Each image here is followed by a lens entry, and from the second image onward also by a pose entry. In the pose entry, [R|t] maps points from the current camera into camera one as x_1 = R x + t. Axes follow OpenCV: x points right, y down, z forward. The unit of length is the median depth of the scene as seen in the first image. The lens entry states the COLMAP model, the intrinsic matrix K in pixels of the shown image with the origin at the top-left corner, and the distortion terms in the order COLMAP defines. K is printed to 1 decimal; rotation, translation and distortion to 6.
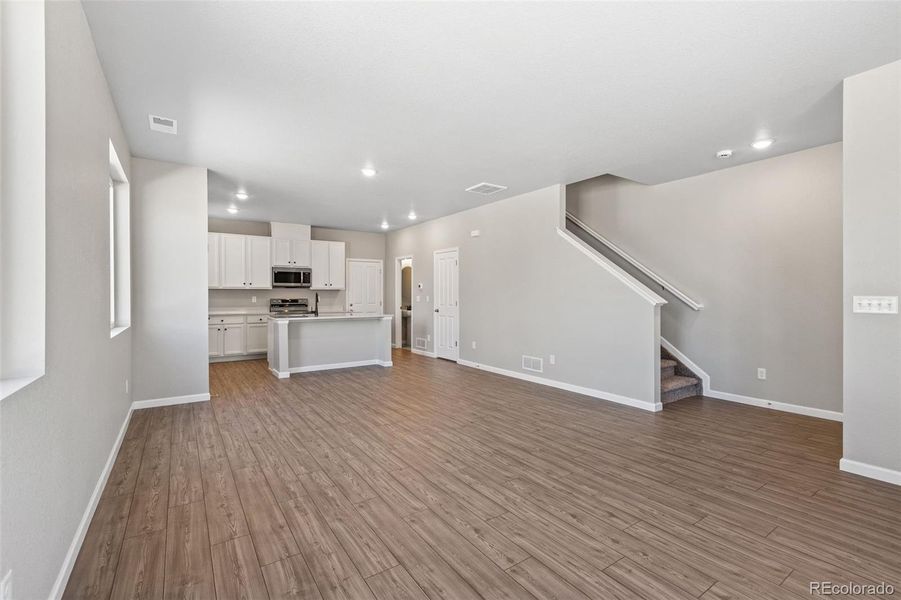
lens RADIAL K [[402.3, 0, 448.4], [0, 402.3, 294.3], [0, 0, 1]] dist [0.001207, -0.000587]
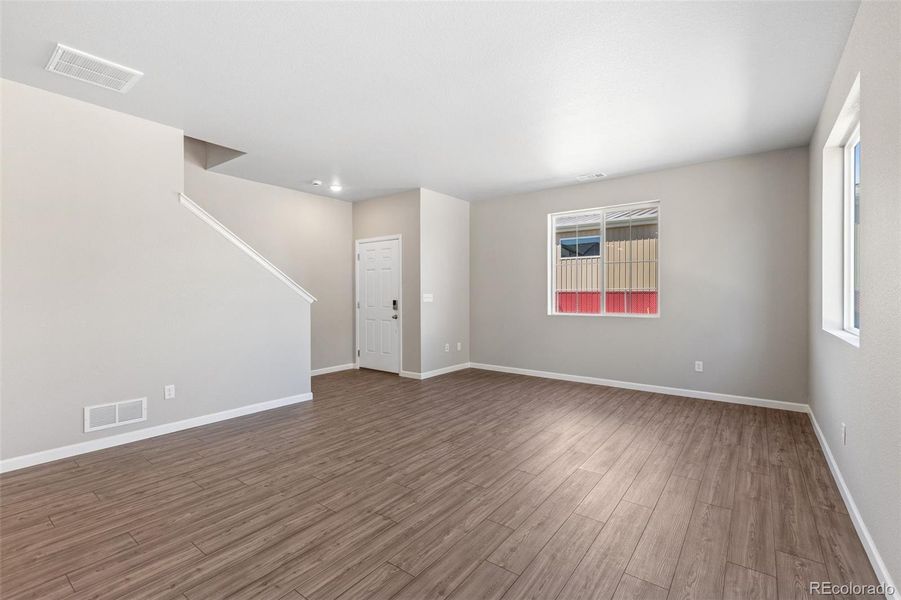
lens RADIAL K [[402.3, 0, 454.6], [0, 402.3, 293.7], [0, 0, 1]] dist [0.001207, -0.000587]
pose [[-0.330648, 0.001734, 0.943753, -0.612103], [-0.001101, 0.999997, -0.002224, 0.003273], [-0.943753, -0.001775, -0.330645, 0.920996]]
